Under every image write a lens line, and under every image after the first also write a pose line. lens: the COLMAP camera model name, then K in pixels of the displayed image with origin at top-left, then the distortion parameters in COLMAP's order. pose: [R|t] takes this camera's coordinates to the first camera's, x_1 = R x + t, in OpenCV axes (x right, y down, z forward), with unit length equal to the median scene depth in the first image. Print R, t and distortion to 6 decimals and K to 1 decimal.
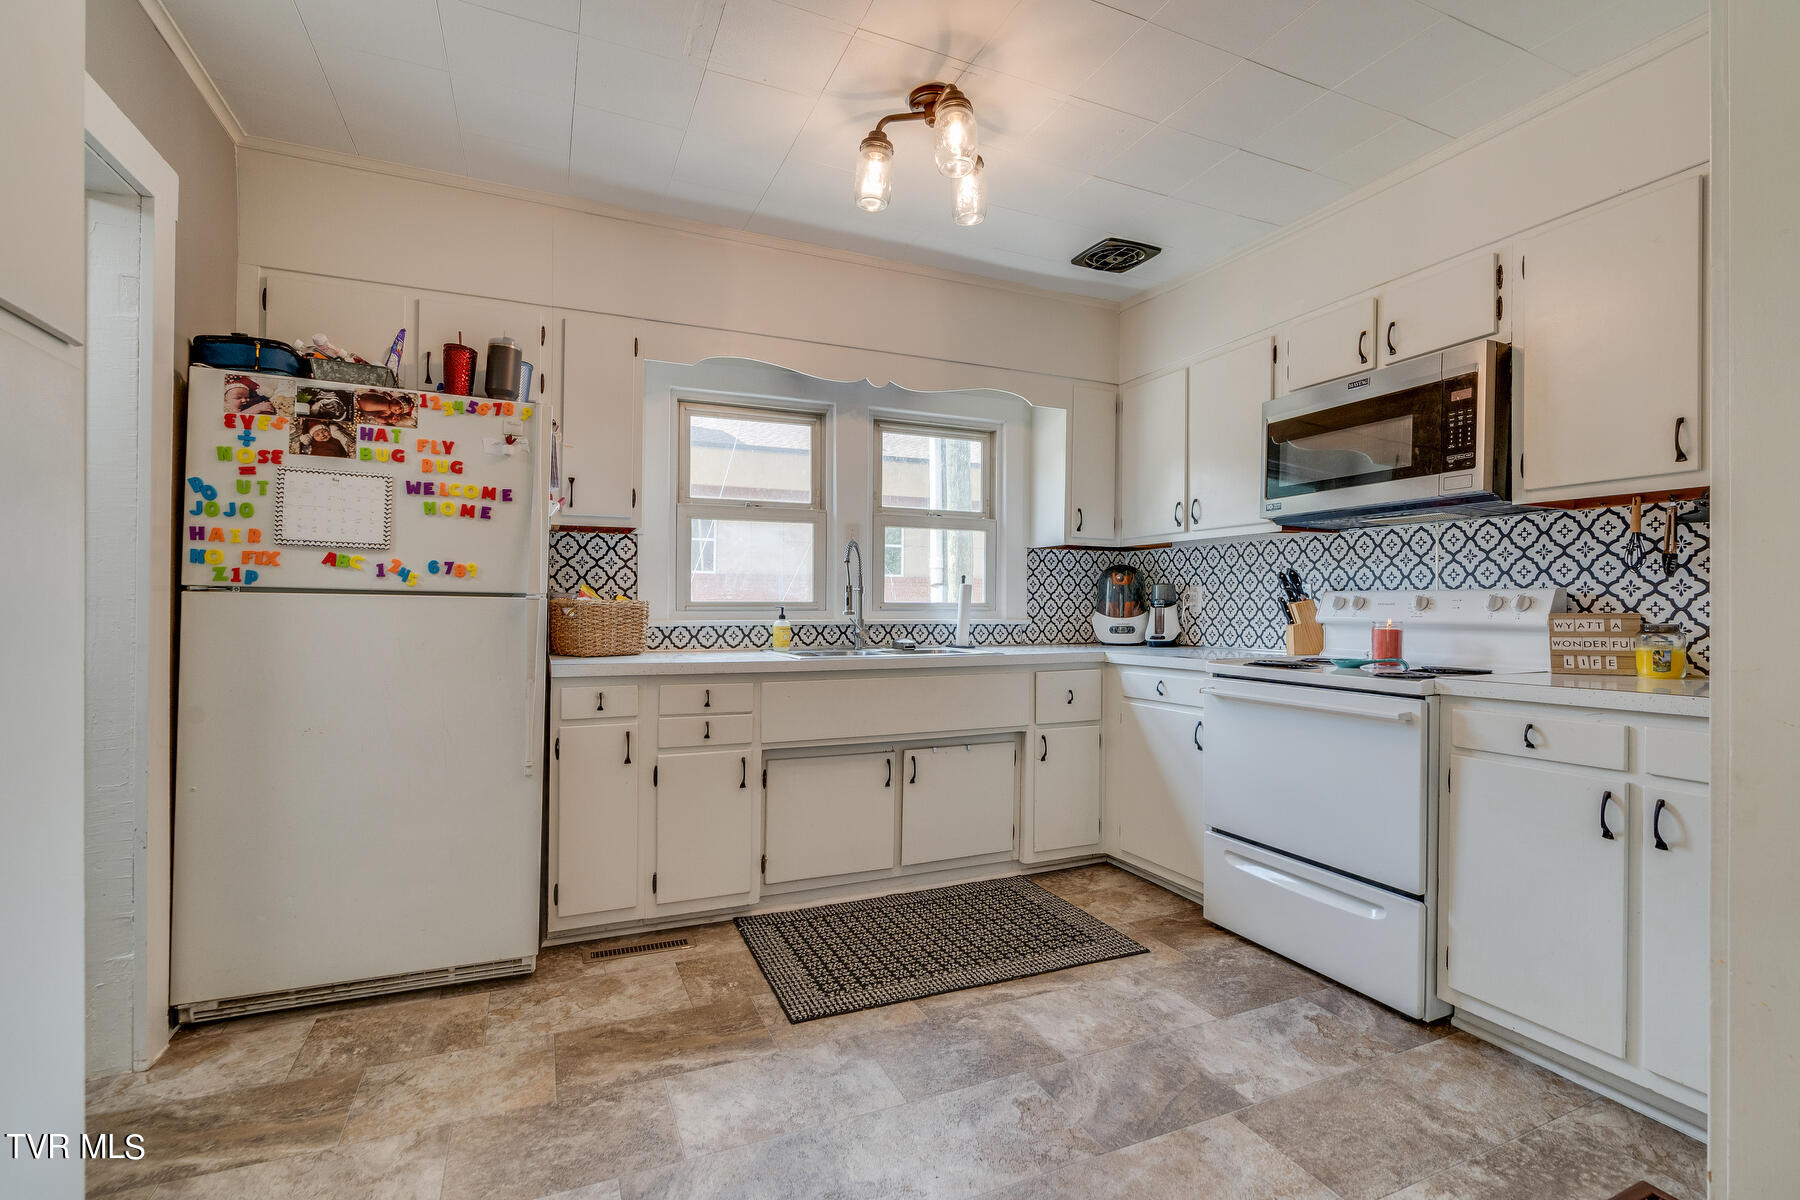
lens RADIAL K [[813.8, 0, 905.6], [0, 813.8, 604.5], [0, 0, 1]] dist [-0.010460, 0.003396]
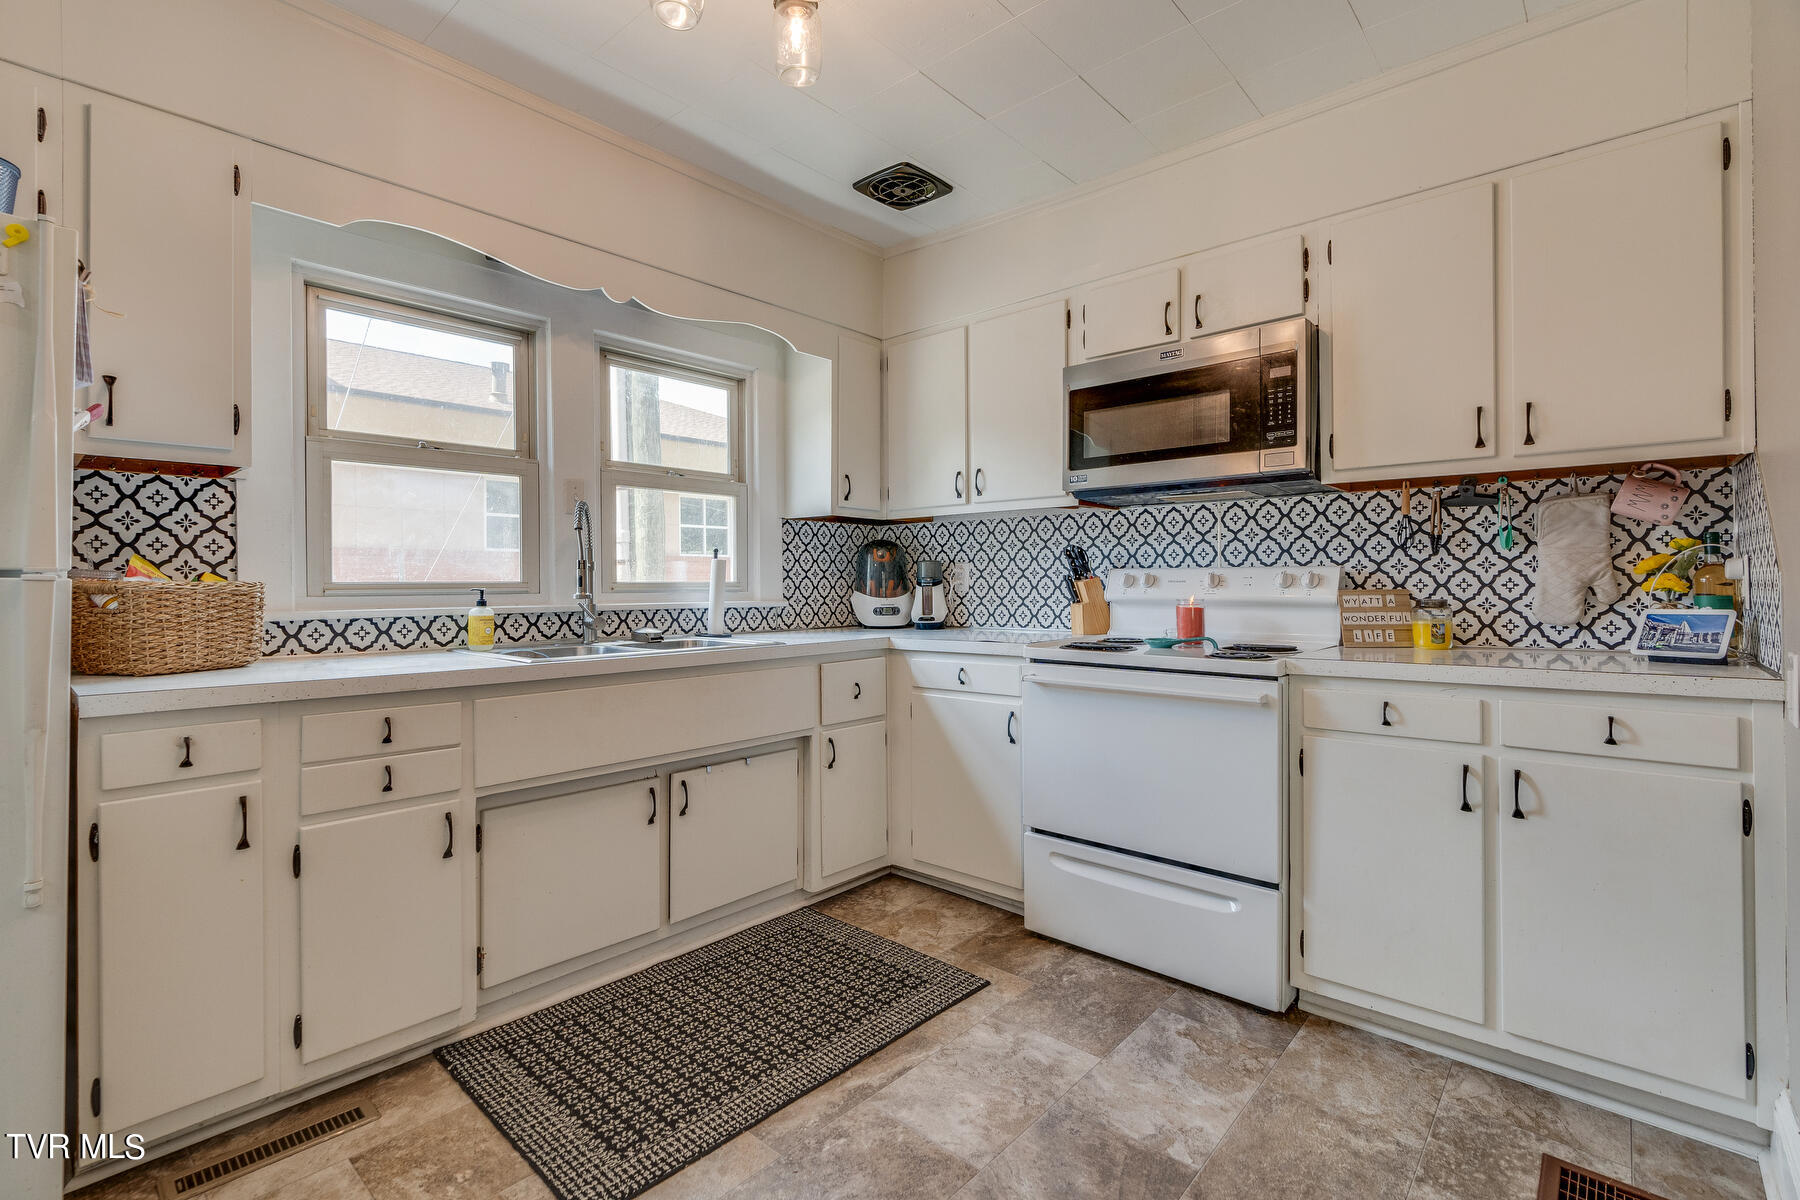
lens RADIAL K [[813.8, 0, 895.6], [0, 813.8, 590.5], [0, 0, 1]] dist [-0.010460, 0.003396]
pose [[0.914527, -0.009074, 0.404424, -0.133044], [0.005176, 0.999929, 0.010733, -0.002358], [-0.404493, -0.007722, 0.914509, 0.238464]]
